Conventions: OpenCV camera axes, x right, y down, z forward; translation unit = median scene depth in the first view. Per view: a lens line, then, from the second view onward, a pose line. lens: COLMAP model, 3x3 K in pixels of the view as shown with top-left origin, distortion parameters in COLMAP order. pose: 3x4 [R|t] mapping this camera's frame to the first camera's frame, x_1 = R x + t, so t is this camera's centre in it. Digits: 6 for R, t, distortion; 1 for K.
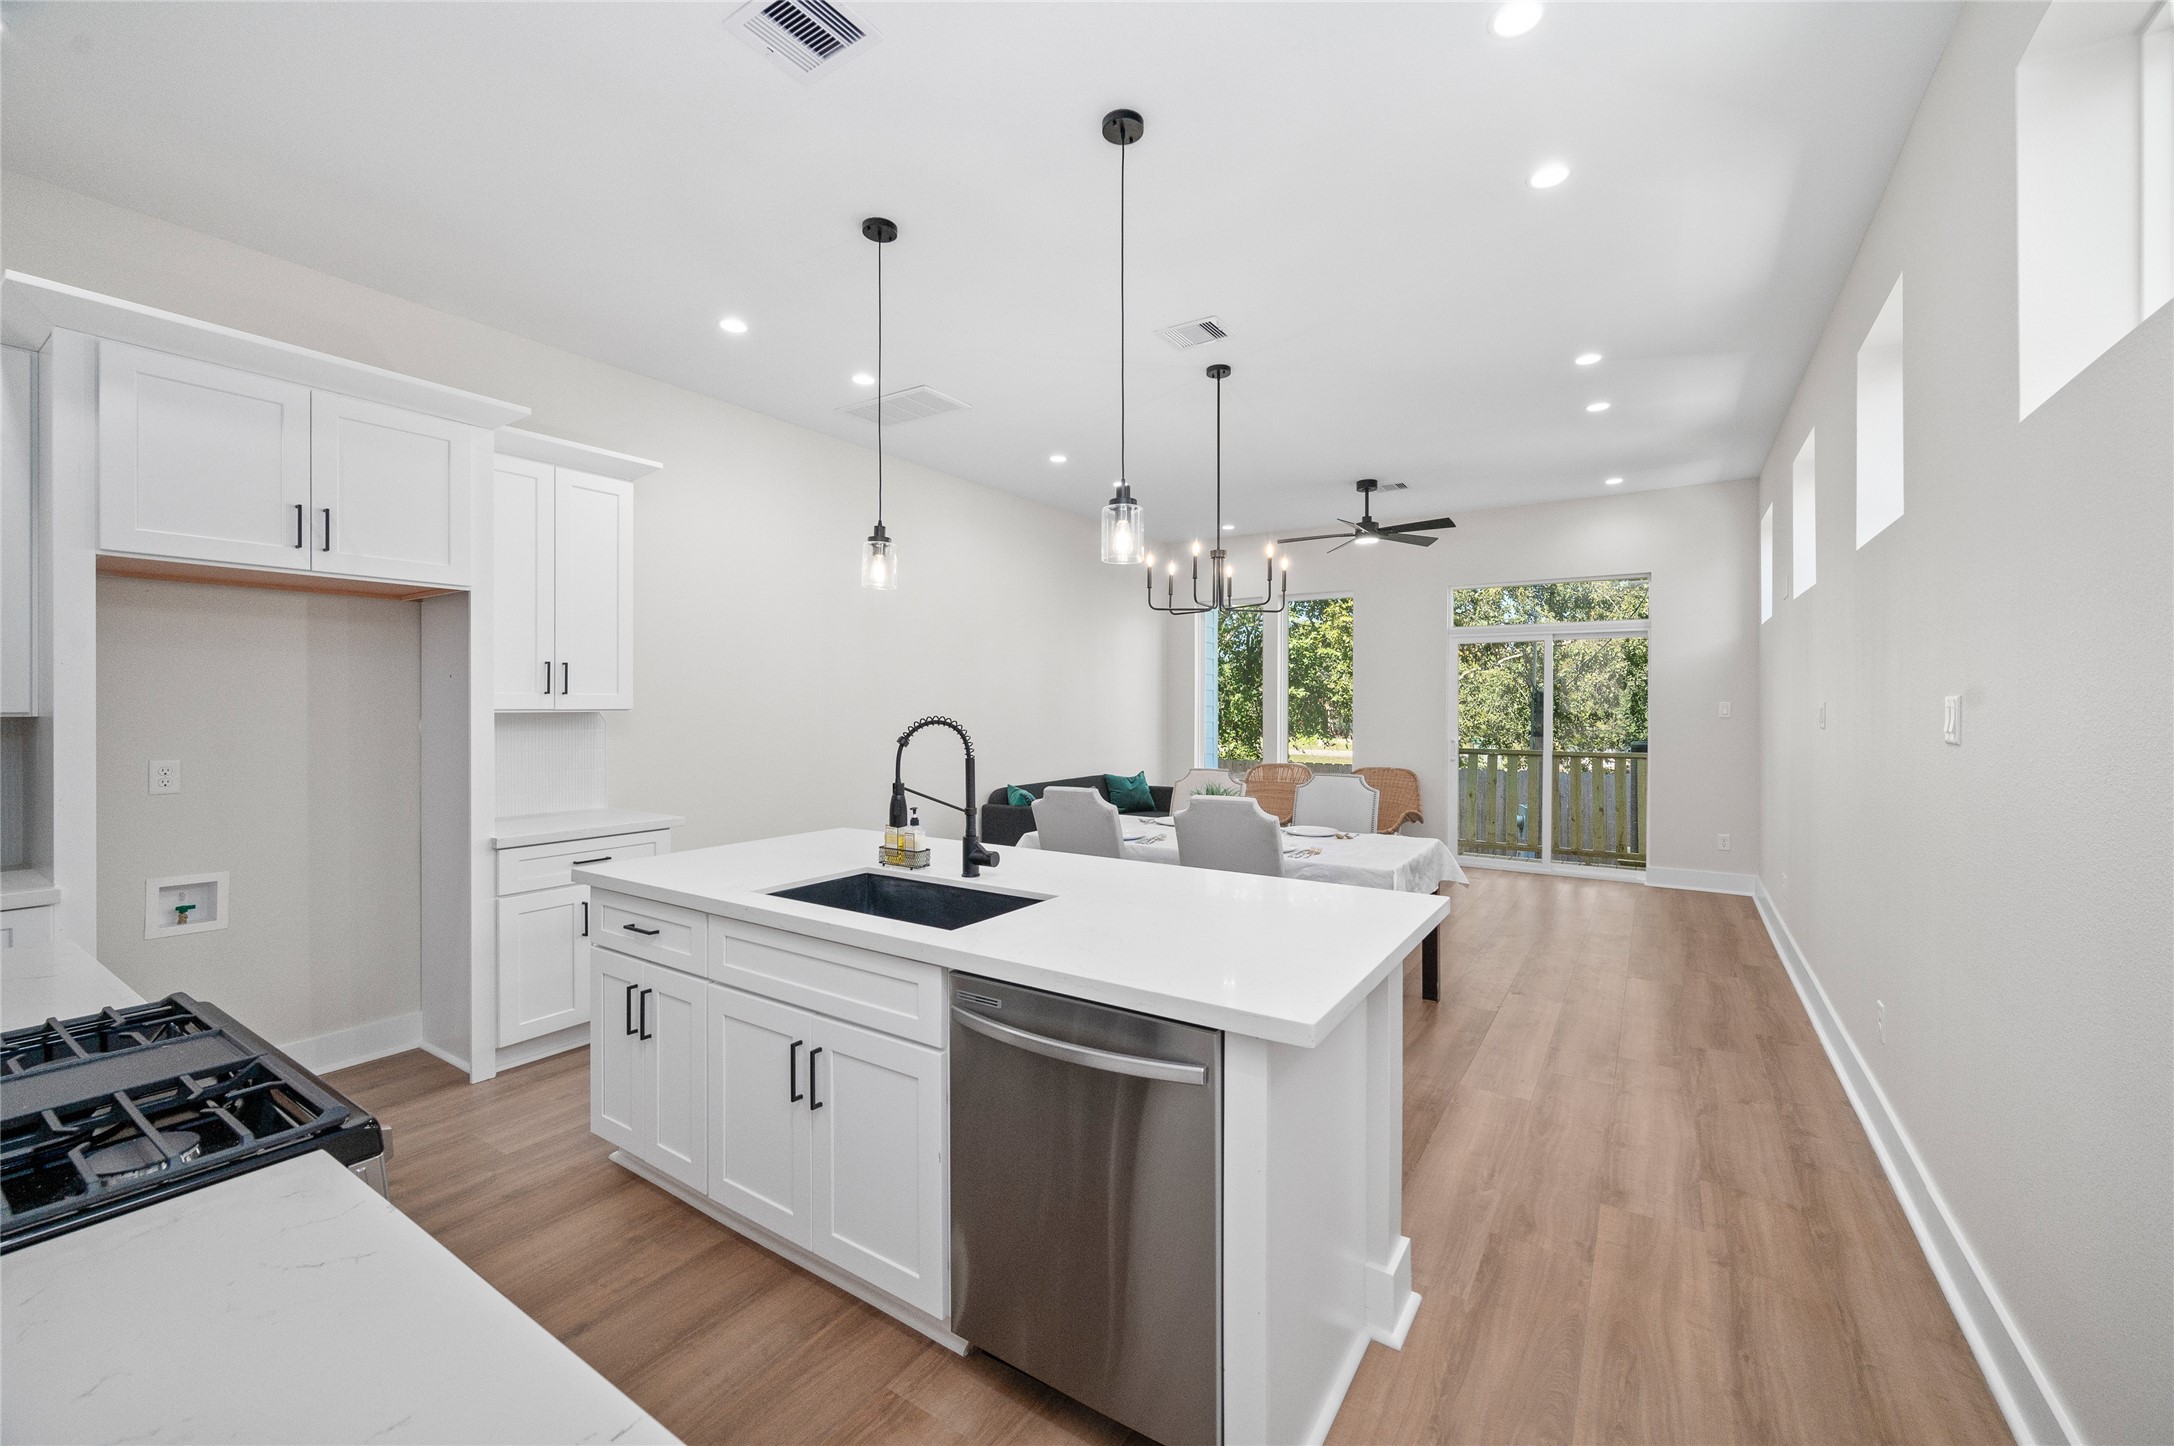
lens RADIAL K [[870.2, 0, 1085.6], [0, 870.2, 707.9], [0, 0, 1]] dist [-0.000873, -0.000047]
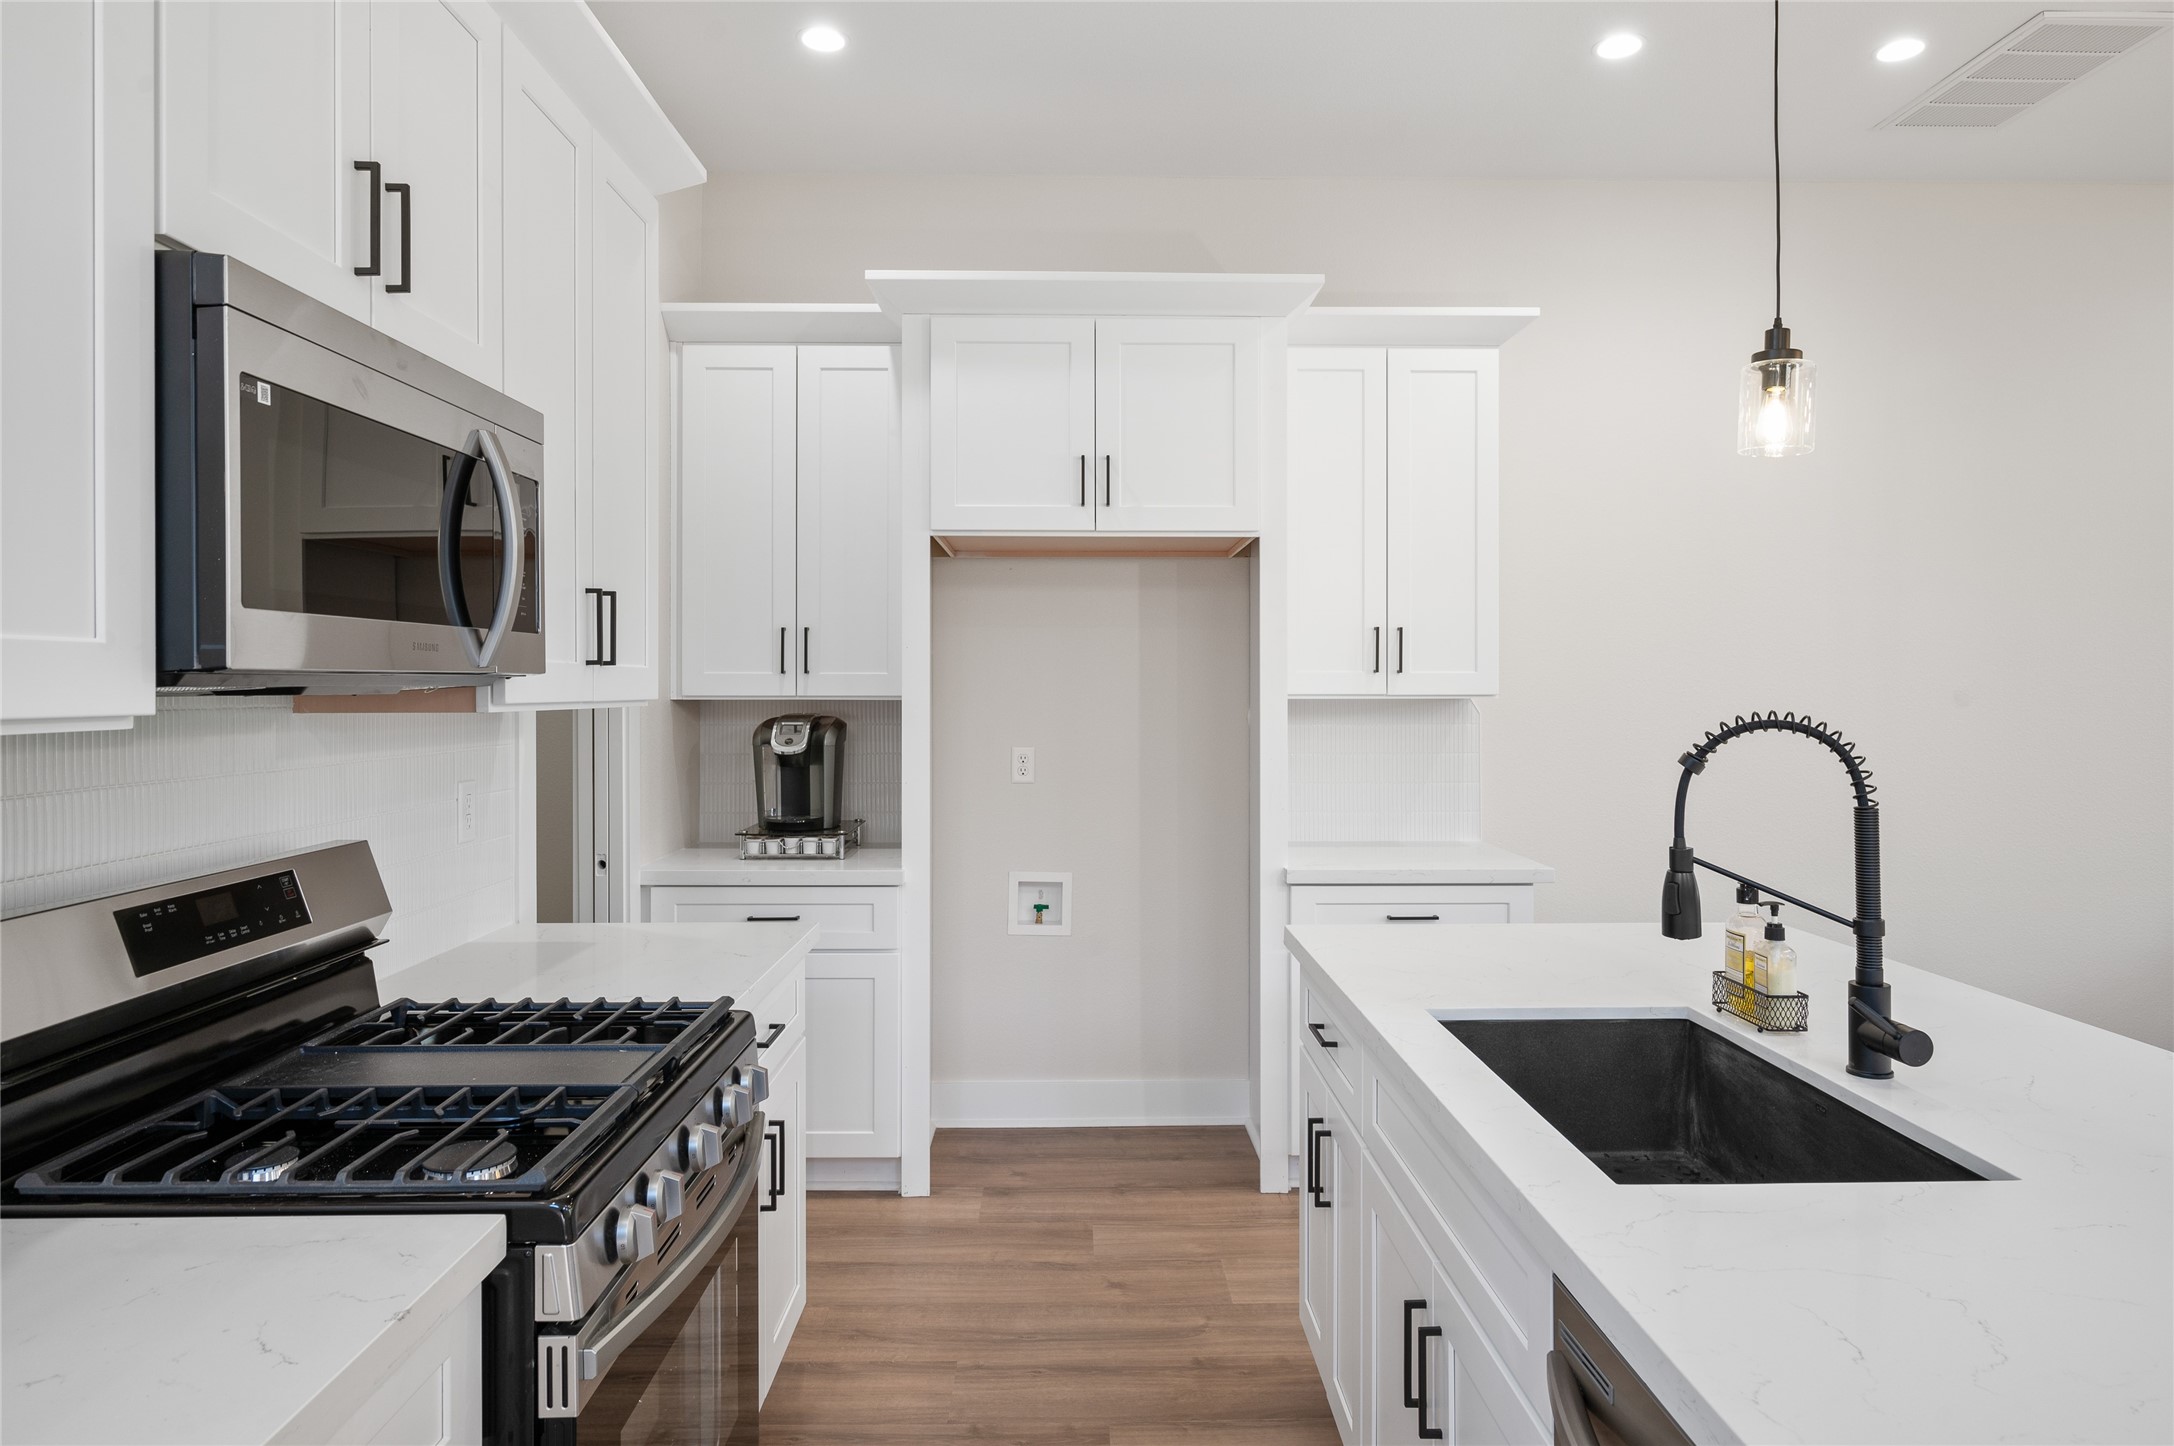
lens RADIAL K [[1324.1, 0, 1091.6], [0, 1324.1, 689.9], [0, 0, 1]] dist [-0.002400, -0.000646]
pose [[0.565052, -0.000319, -0.825055, 0.177770], [-0.002231, 0.999996, -0.001915, 0.000326], [0.825052, 0.002922, 0.565049, 0.263274]]
